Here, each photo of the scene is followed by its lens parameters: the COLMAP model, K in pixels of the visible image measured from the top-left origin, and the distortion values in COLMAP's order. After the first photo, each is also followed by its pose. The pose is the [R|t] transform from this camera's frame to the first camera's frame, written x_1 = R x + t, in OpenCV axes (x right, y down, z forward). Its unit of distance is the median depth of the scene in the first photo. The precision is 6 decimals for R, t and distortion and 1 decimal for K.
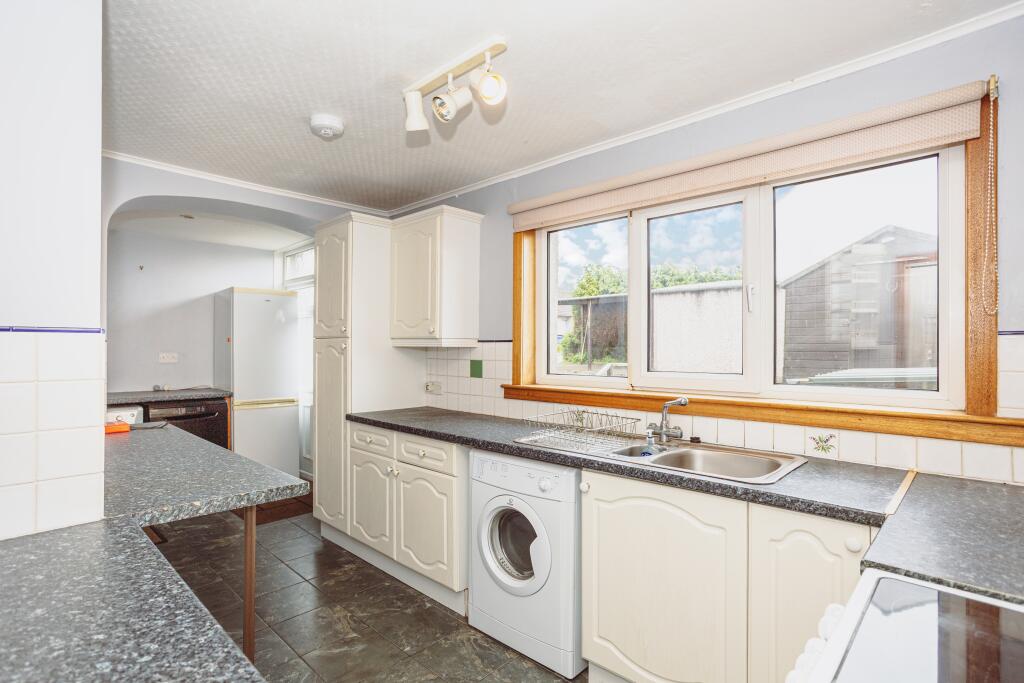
lens RADIAL K [[504.6, 0, 514.4], [0, 504.6, 346.5], [0, 0, 1]] dist [-0.003149, 0.000395]
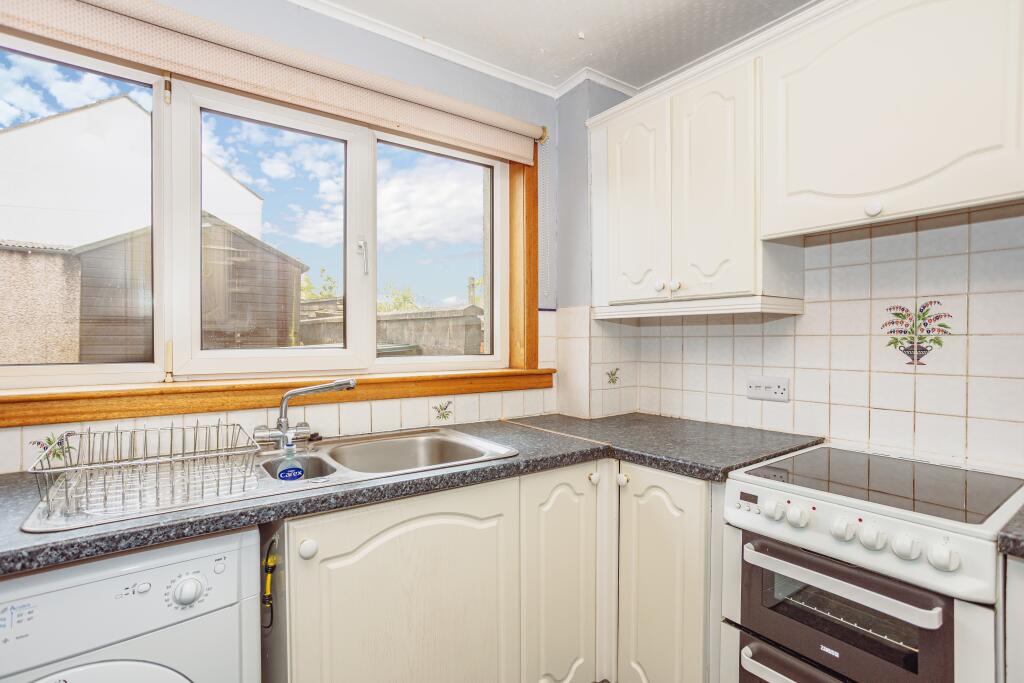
lens RADIAL K [[504.6, 0, 515.2], [0, 504.6, 337.5], [0, 0, 1]] dist [-0.003149, 0.000395]
pose [[0.189291, -0.003483, 0.981915, -0.391239], [-0.005905, 0.999972, 0.004686, 0.039795], [-0.981903, -0.006686, 0.189265, 0.705617]]
